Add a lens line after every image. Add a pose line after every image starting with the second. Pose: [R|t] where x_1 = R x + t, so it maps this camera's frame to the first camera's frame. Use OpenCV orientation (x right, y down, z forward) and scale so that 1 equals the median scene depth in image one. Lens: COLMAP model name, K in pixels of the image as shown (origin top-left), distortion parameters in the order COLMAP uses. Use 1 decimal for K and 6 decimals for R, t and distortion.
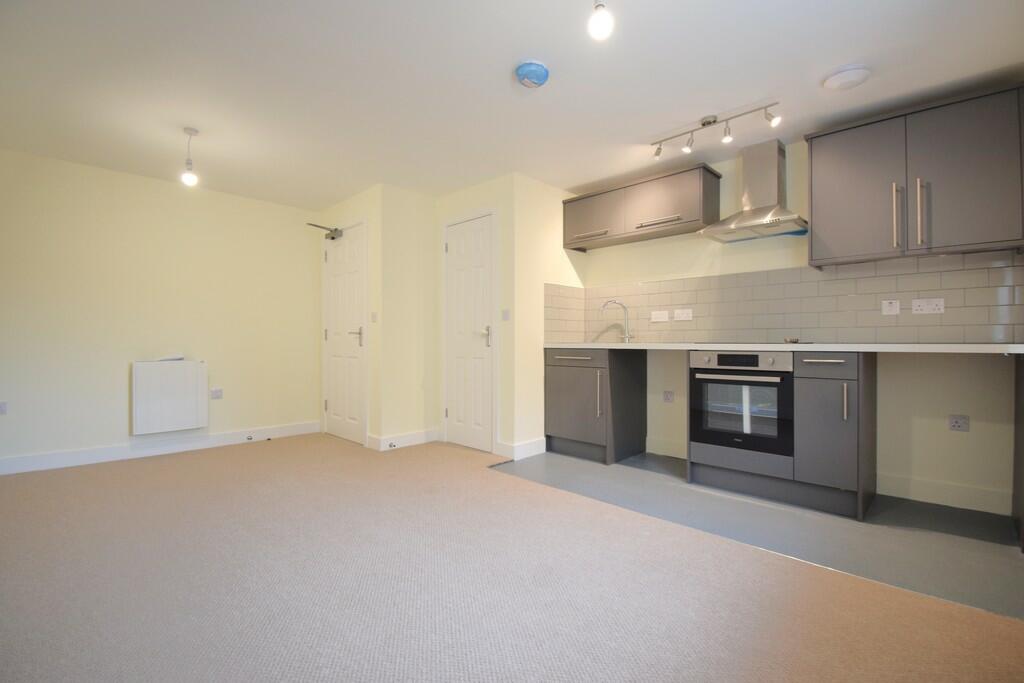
lens RADIAL K [[460.1, 0, 516.4], [0, 460.1, 339.8], [0, 0, 1]] dist [-0.001586, -0.000921]
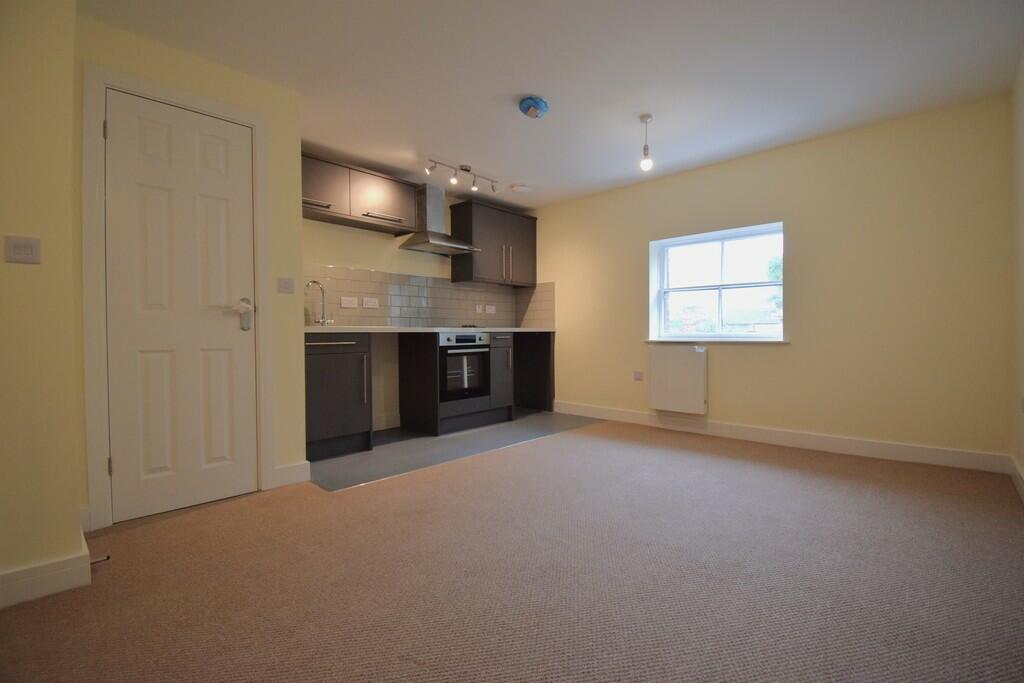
lens RADIAL K [[460.1, 0, 514.8], [0, 460.1, 339.5], [0, 0, 1]] dist [-0.001586, -0.000921]
pose [[-0.020783, -0.010562, 0.999728, -0.969885], [0.004801, 0.999932, 0.010664, 0.031062], [-0.999772, 0.005021, -0.020731, 0.860688]]
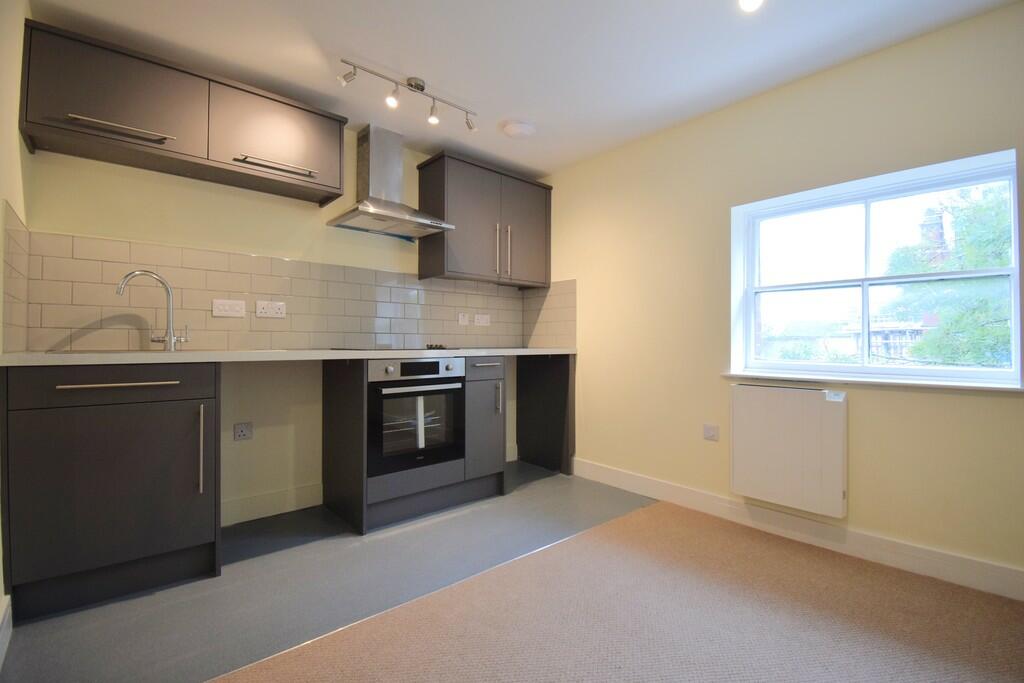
lens RADIAL K [[460.1, 0, 513.5], [0, 460.1, 341.8], [0, 0, 1]] dist [-0.001586, -0.000921]
pose [[0.079696, 0.005479, 0.996804, -0.389439], [-0.005440, 0.999972, -0.005062, -0.003830], [-0.996804, -0.005019, 0.079723, 0.736060]]
